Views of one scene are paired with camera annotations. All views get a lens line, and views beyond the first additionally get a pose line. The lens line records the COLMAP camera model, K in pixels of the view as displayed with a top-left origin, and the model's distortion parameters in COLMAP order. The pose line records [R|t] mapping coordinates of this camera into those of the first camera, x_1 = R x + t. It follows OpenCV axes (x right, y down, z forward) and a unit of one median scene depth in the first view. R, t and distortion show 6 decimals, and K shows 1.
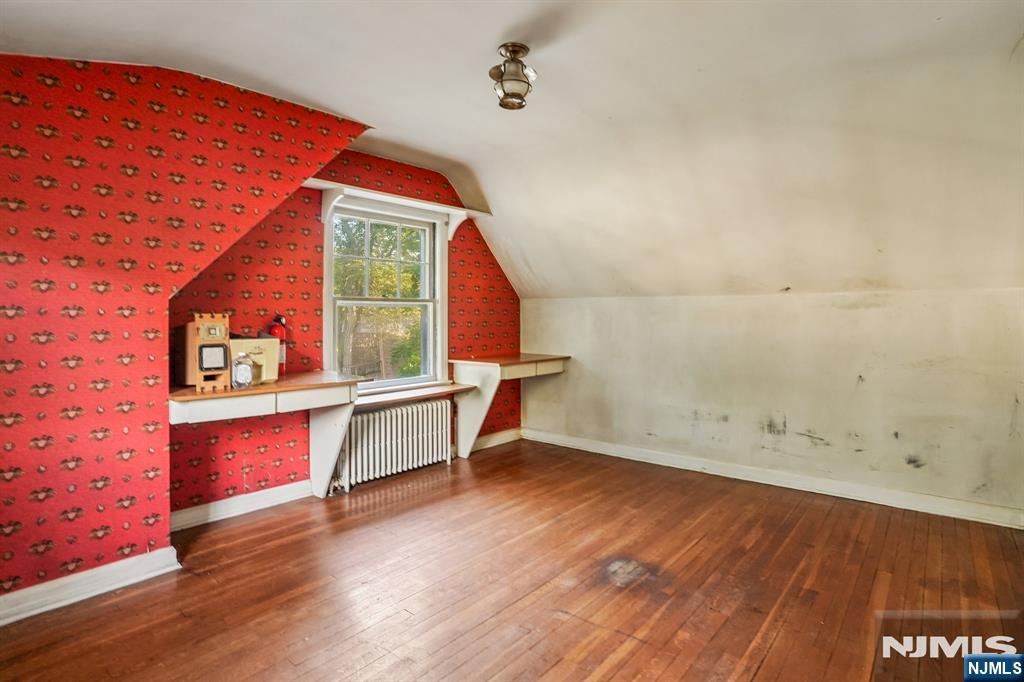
lens RADIAL K [[535.9, 0, 513.2], [0, 535.9, 308.9], [0, 0, 1]] dist [-0.082559, 0.023552]
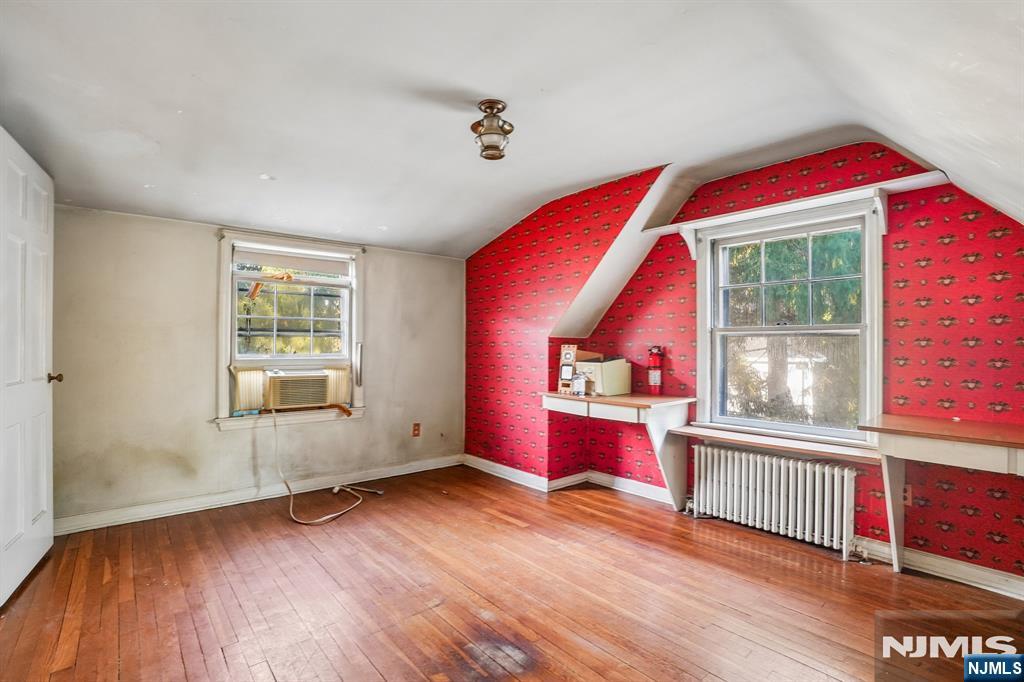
lens RADIAL K [[472.5, 0, 513.0], [0, 472.5, 350.2], [0, 0, 1]] dist [-0.067454, 0.010107]
pose [[-0.167364, 0.006766, -0.985872, 0.863885], [0.005609, 0.999967, 0.005911, 0.015965], [0.985879, -0.004540, -0.167396, 1.082407]]
